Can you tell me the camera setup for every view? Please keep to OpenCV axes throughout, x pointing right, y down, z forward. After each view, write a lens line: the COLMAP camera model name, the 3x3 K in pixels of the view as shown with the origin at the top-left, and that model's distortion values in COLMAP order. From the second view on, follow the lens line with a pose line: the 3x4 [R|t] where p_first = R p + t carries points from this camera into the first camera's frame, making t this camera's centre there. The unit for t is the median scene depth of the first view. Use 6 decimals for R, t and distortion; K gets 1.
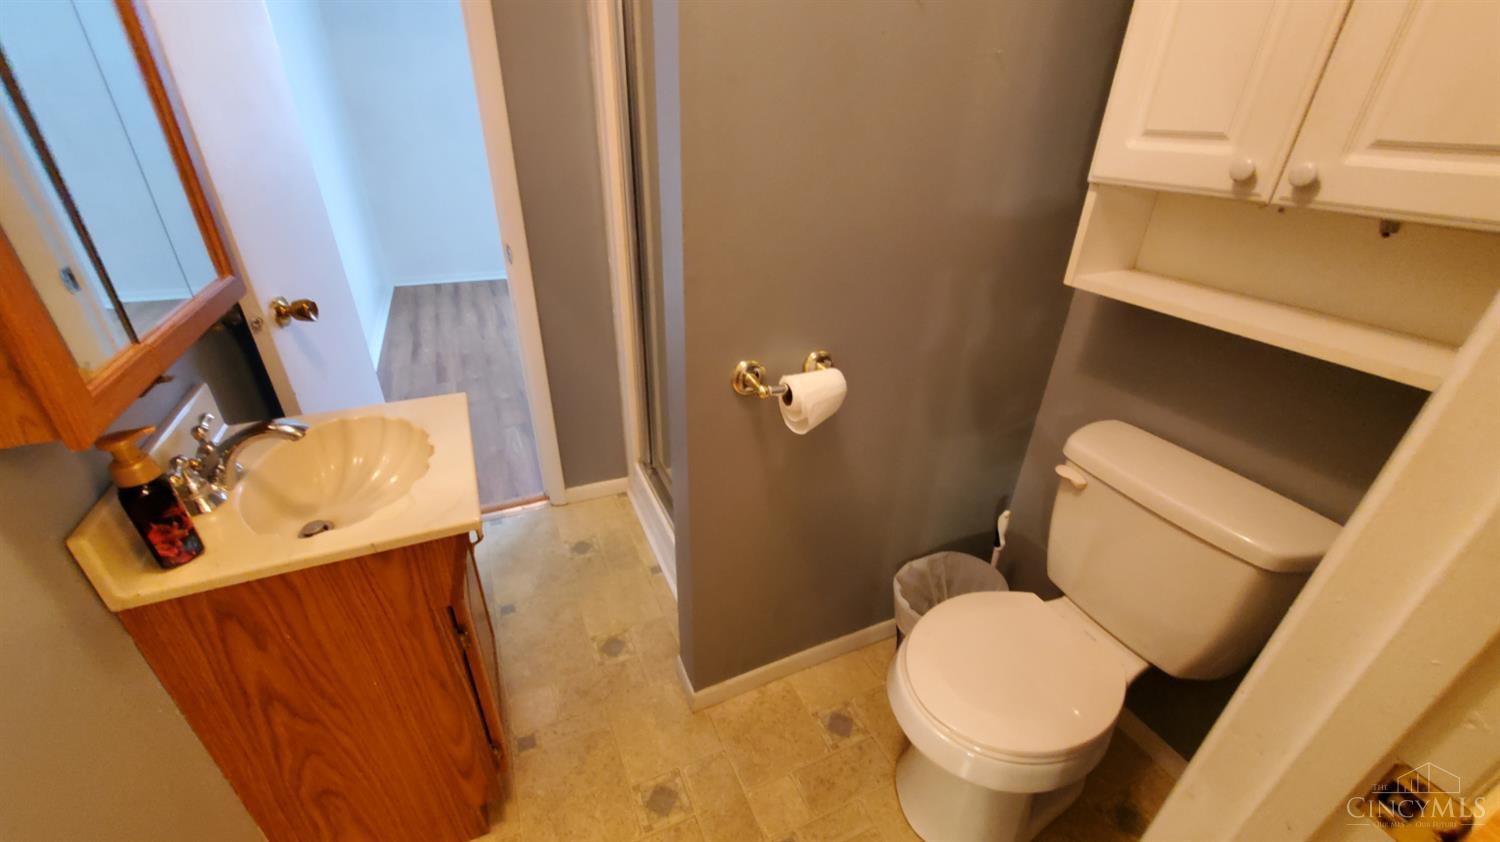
lens RADIAL K [[591.7, 0, 756.1], [0, 591.7, 427.5], [0, 0, 1]] dist [0.000495, -0.000391]
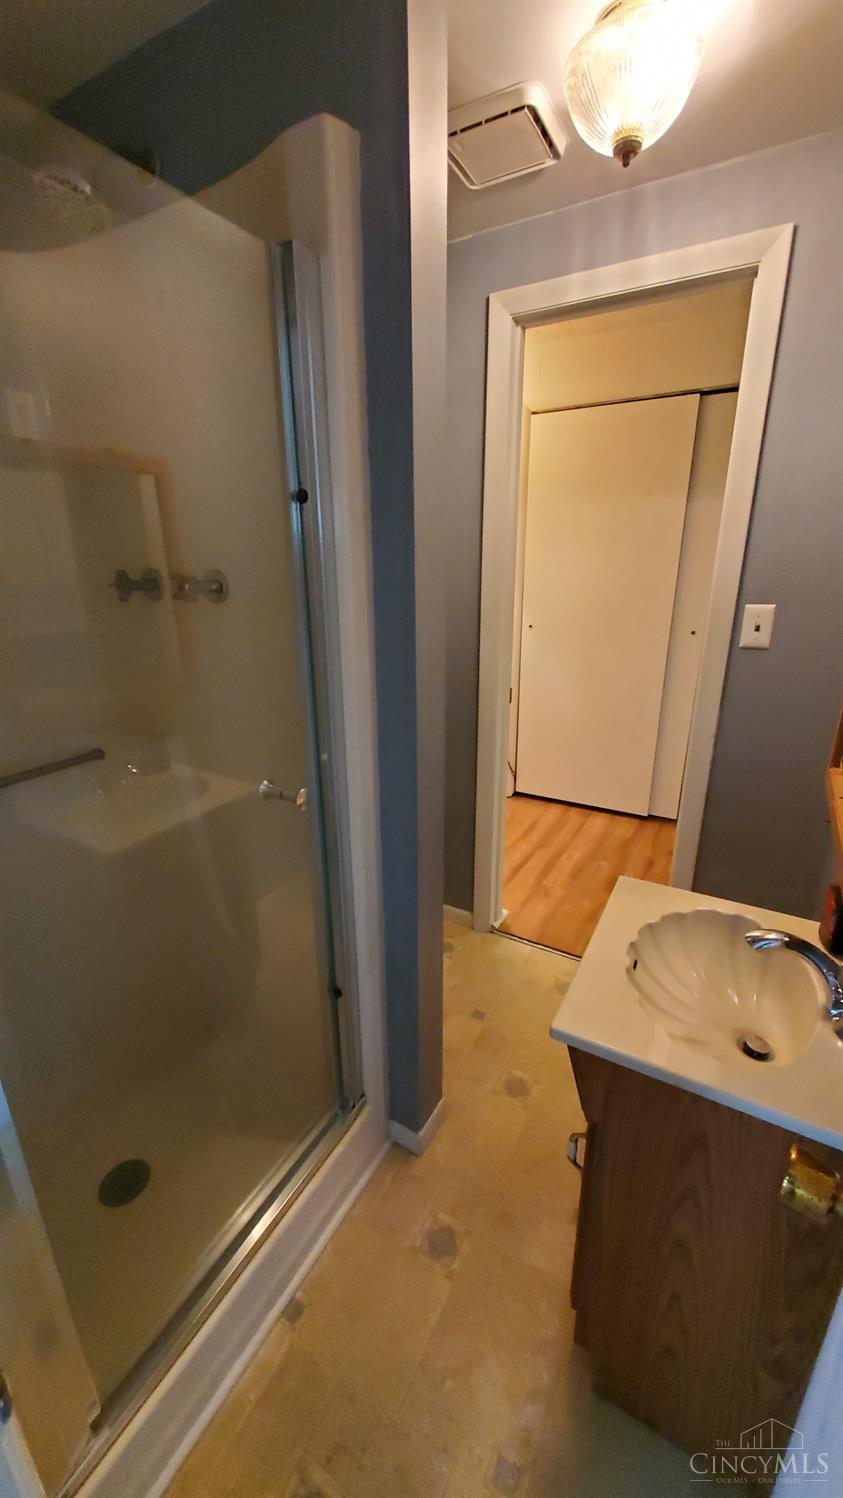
lens RADIAL K [[594.5, 0, 415.7], [0, 594.5, 751.5], [0, 0, 1]] dist [0.001764, 0.000946]
pose [[-0.573255, -0.282928, 0.768980, -0.813072], [0.387844, 0.733005, 0.558820, -0.701243], [-0.721772, 0.618591, -0.310467, 1.102922]]
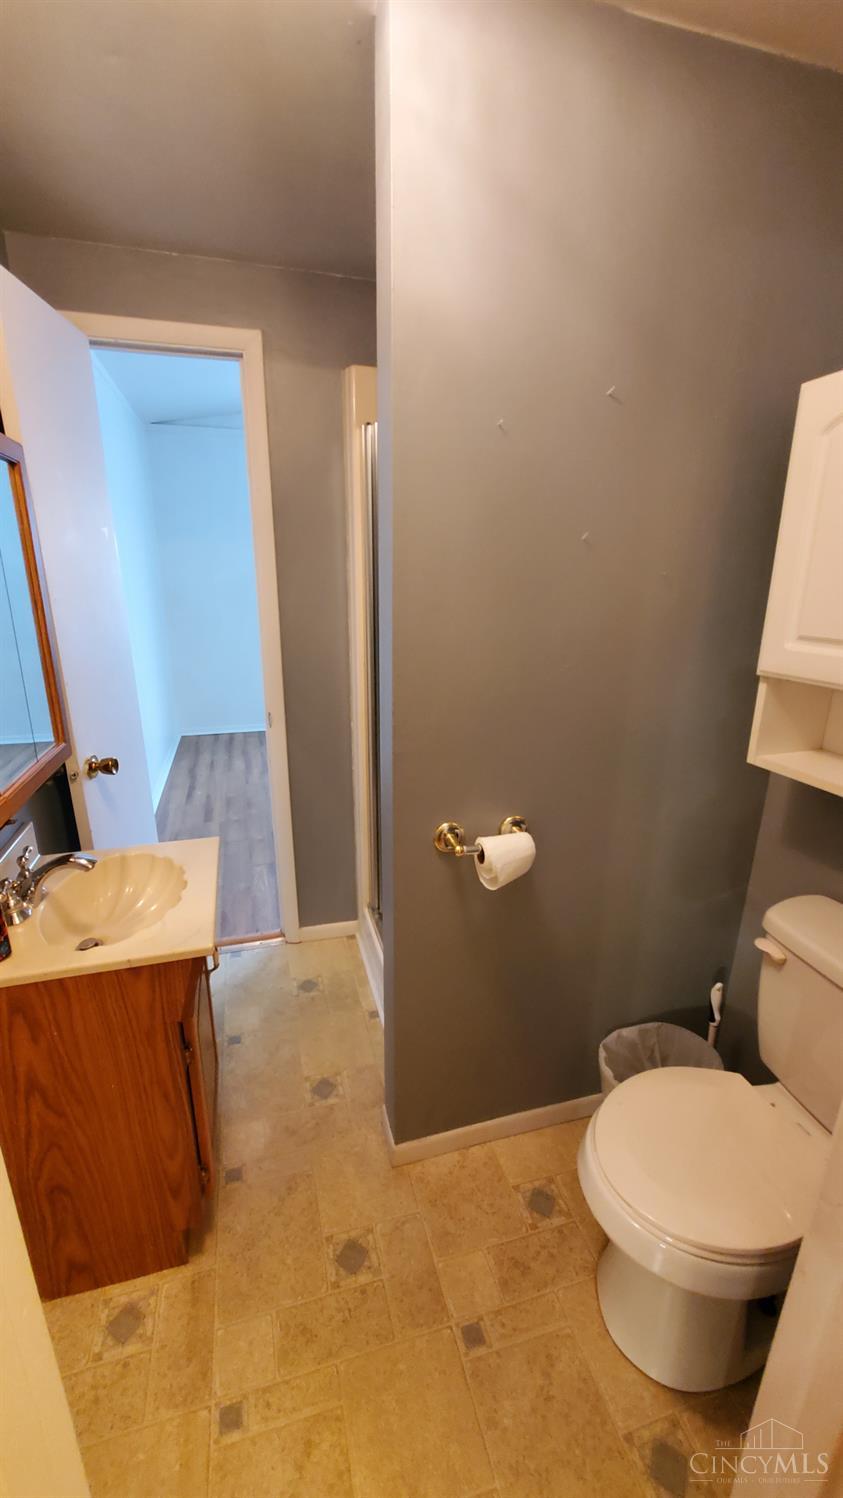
lens RADIAL K [[594.5, 0, 411.6], [0, 594.5, 750.5], [0, 0, 1]] dist [0.001764, 0.000946]
pose [[0.985362, 0.023056, -0.168910, 0.090335], [-0.057157, 0.978143, -0.199922, -0.011624], [0.160609, 0.206650, 0.965143, -0.132436]]
